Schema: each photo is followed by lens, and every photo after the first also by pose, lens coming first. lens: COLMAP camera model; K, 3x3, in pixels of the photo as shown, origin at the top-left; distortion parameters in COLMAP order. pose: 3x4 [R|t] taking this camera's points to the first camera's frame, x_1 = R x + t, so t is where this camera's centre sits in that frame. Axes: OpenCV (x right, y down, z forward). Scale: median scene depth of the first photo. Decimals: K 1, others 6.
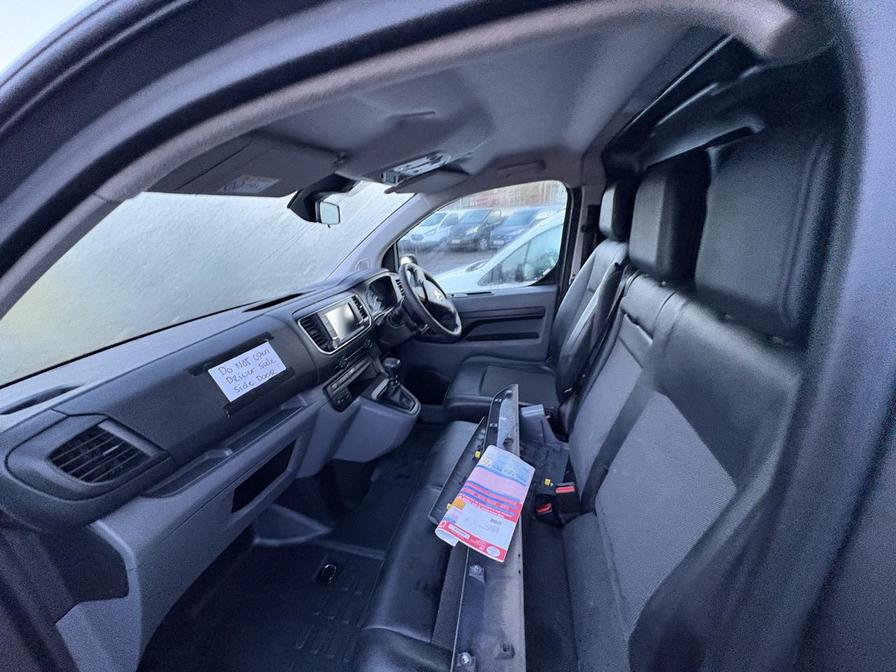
lens RADIAL K [[360.1, 0, 448.7], [0, 360.1, 337.0], [0, 0, 1]] dist [0.003323, 0.000527]
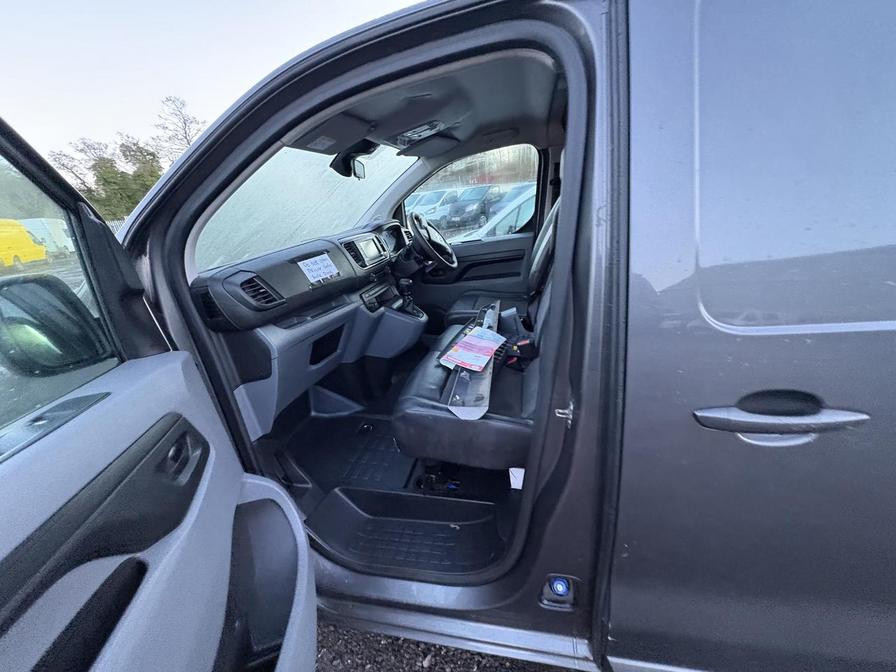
lens RADIAL K [[360.1, 0, 448.7], [0, 360.1, 337.0], [0, 0, 1]] dist [0.003323, 0.000527]
pose [[0.999551, -0.028196, -0.010111, 0.014160], [0.028650, 0.998439, 0.047943, 0.235441], [0.008743, -0.048211, 0.998799, -0.405447]]
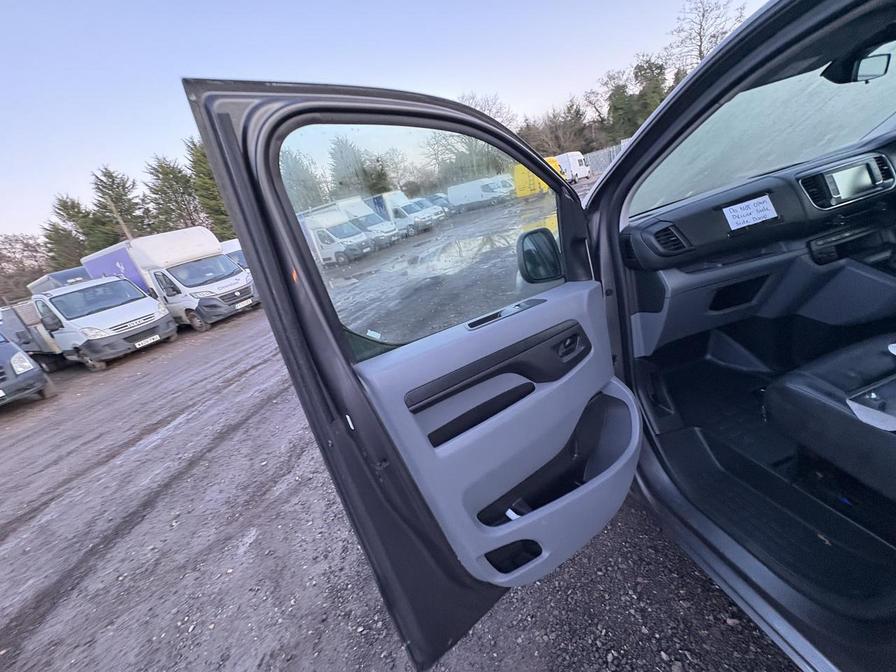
lens RADIAL K [[360.1, 0, 448.7], [0, 360.1, 337.0], [0, 0, 1]] dist [0.003323, 0.000527]
pose [[0.431817, 0.275666, -0.858803, 0.237257], [-0.060208, 0.958837, 0.277502, 0.172682], [0.899949, -0.068123, 0.430640, -0.561869]]
